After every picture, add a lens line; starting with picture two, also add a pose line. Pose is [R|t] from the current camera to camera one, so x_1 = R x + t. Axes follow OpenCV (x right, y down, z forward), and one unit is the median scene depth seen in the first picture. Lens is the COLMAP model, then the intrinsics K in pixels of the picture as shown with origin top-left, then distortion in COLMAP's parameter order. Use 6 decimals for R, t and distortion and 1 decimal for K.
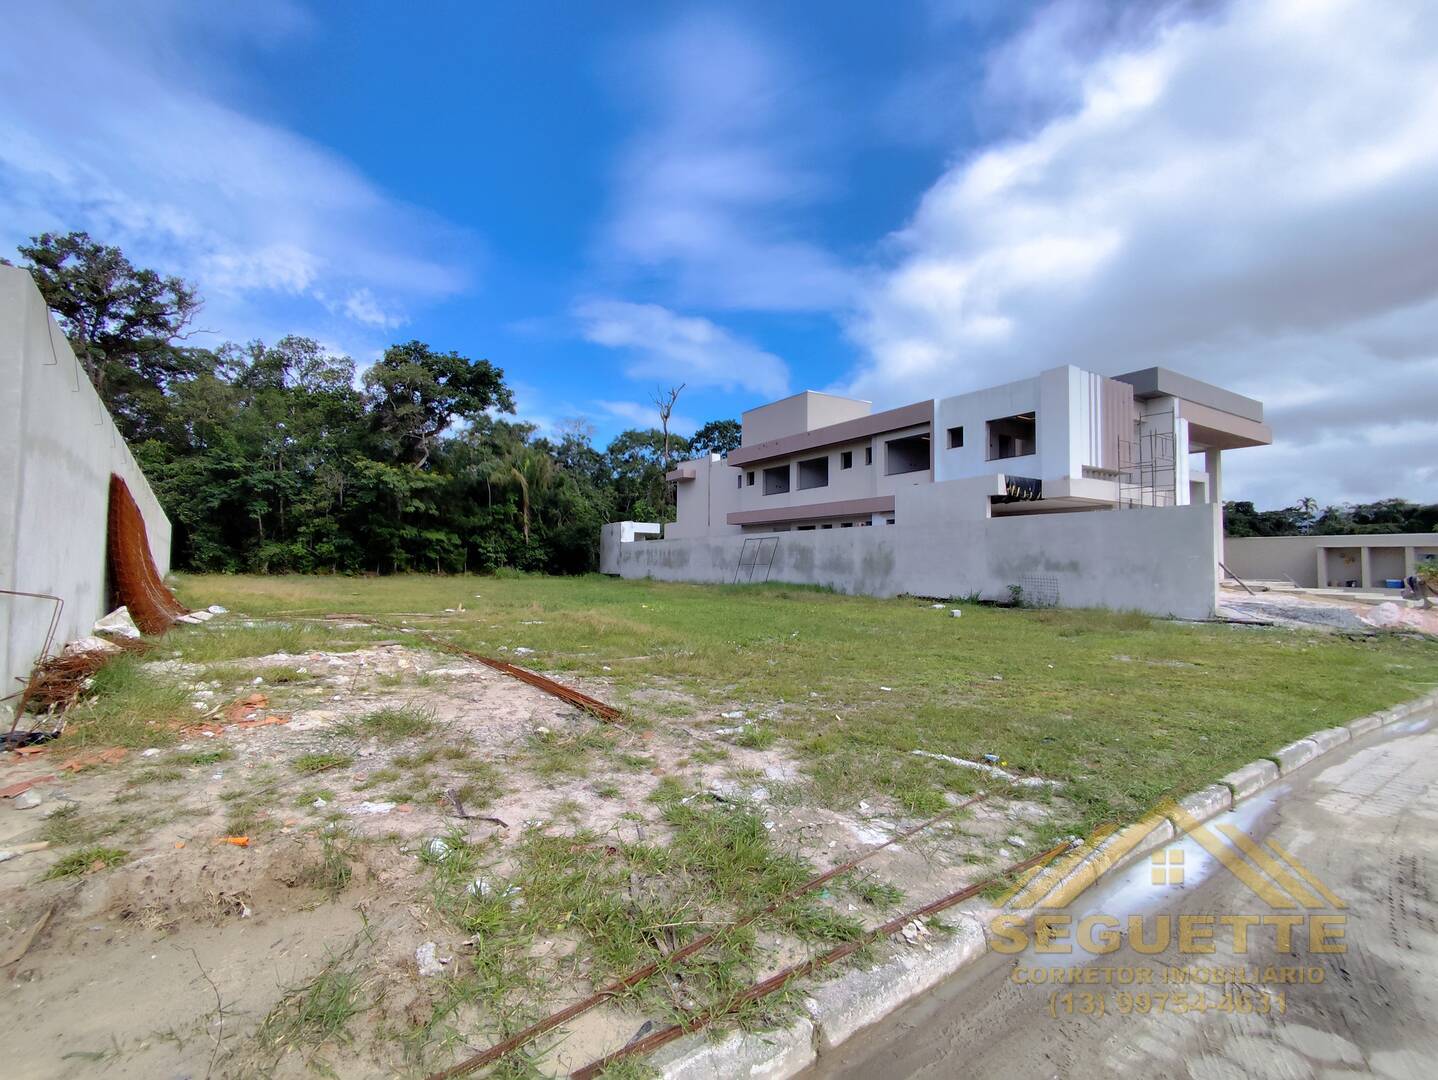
lens RADIAL K [[659.5, 0, 712.6], [0, 659.5, 533.0], [0, 0, 1]] dist [-0.001516, -0.001176]
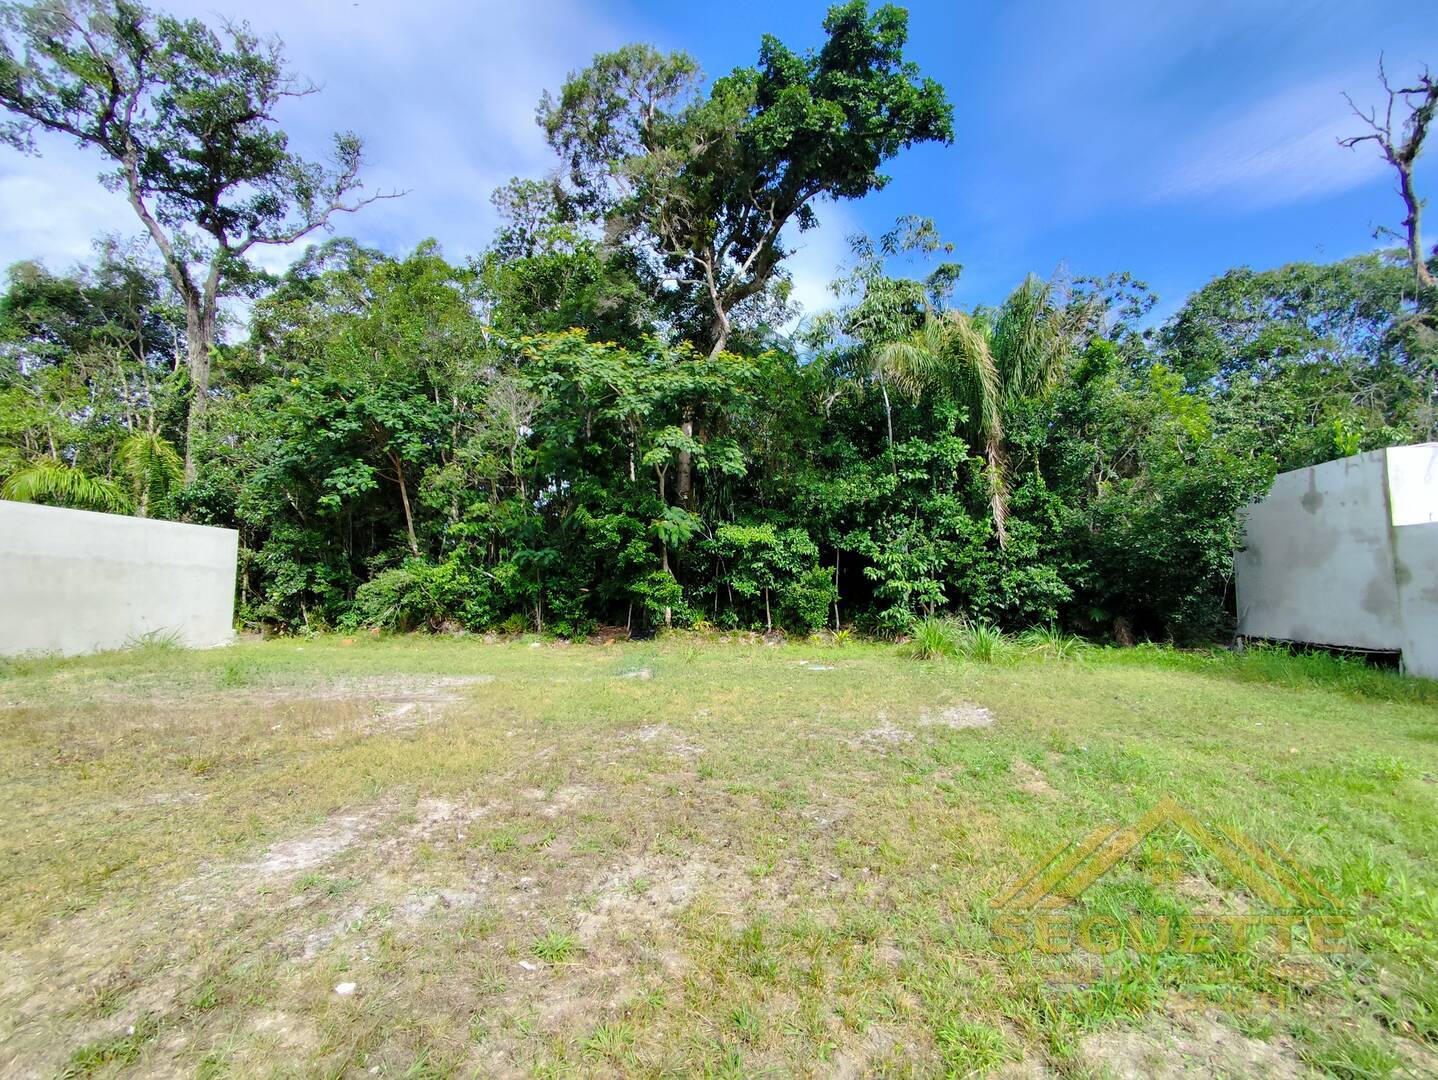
lens RADIAL K [[659.5, 0, 712.6], [0, 659.5, 533.0], [0, 0, 1]] dist [-0.001516, -0.001176]
pose [[0.811713, -0.055257, -0.581437, -0.212294], [0.032238, 0.998236, -0.049861, 0.020736], [0.583166, 0.021728, 0.812062, 0.661104]]
